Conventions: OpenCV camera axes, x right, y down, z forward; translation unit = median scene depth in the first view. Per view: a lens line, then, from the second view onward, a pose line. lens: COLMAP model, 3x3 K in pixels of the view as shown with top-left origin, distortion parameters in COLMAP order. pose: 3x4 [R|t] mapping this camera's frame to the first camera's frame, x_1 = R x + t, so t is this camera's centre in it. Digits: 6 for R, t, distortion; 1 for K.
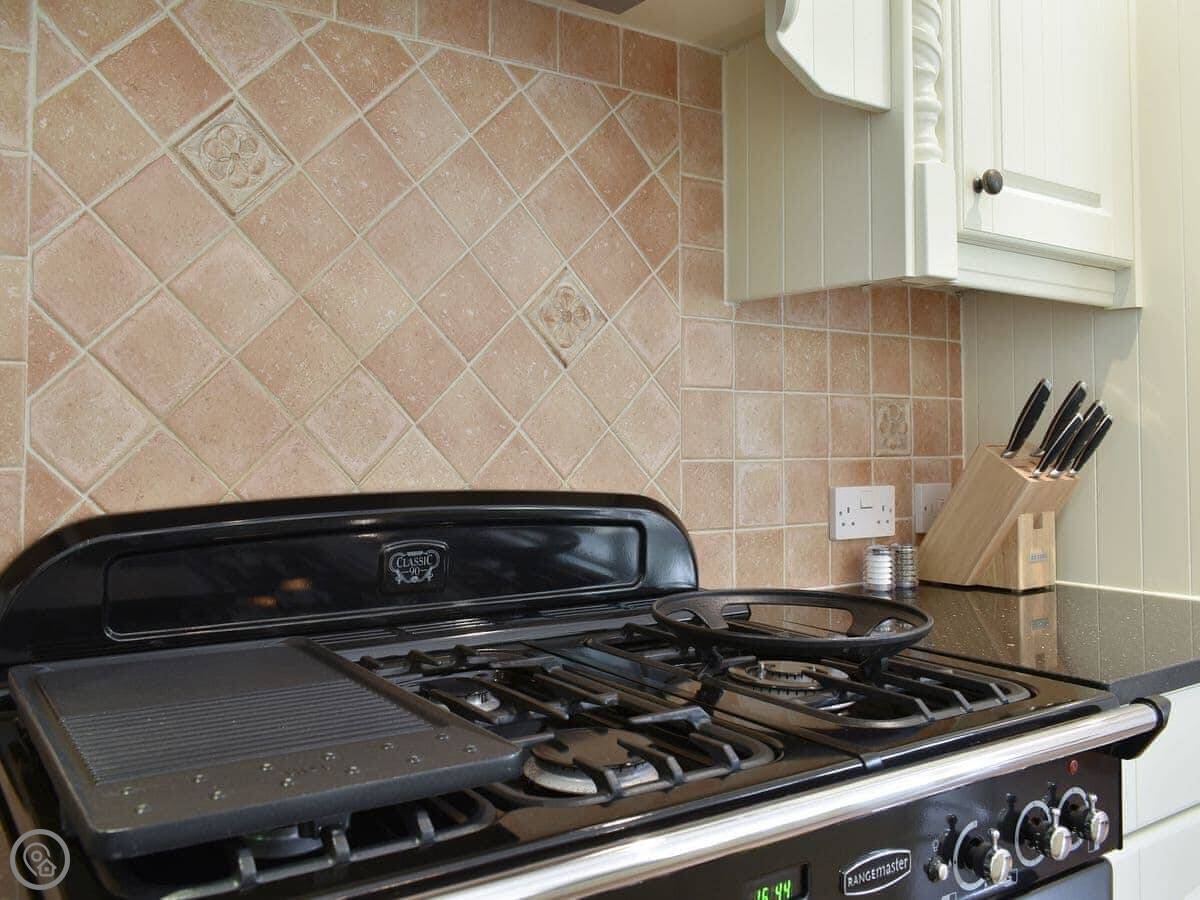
lens RADIAL K [[1046.7, 0, 598.2], [0, 1046.7, 386.9], [0, 0, 1]] dist [-0.017676, -0.002092]
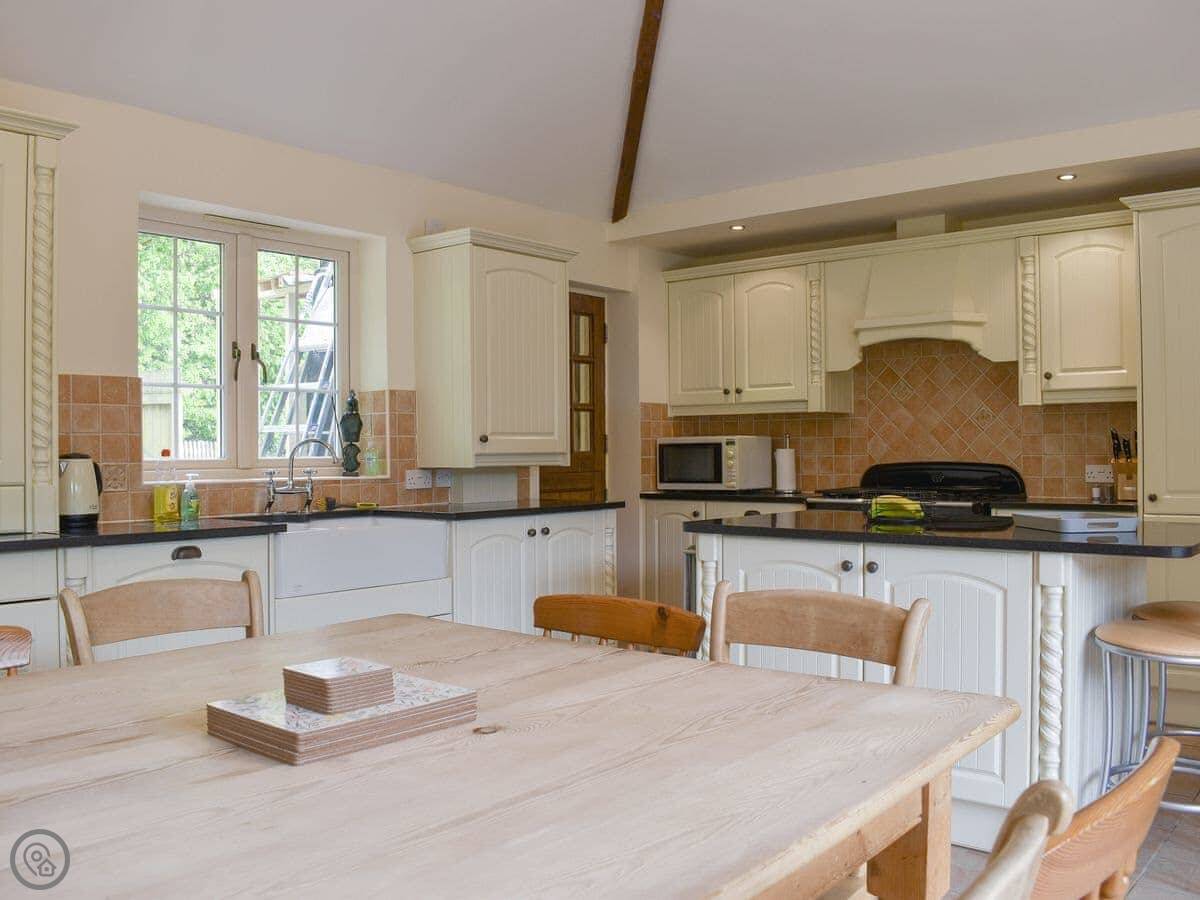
lens RADIAL K [[1073.3, 0, 600.0], [0, 1073.3, 450.0], [0, 0, 1]] dist [-0.088050, 0.001717]
pose [[0.275355, -0.004134, -0.961334, 3.397281], [0.052219, 0.998579, 0.010663, -0.064507], [0.959923, -0.053136, 0.275179, -1.453508]]
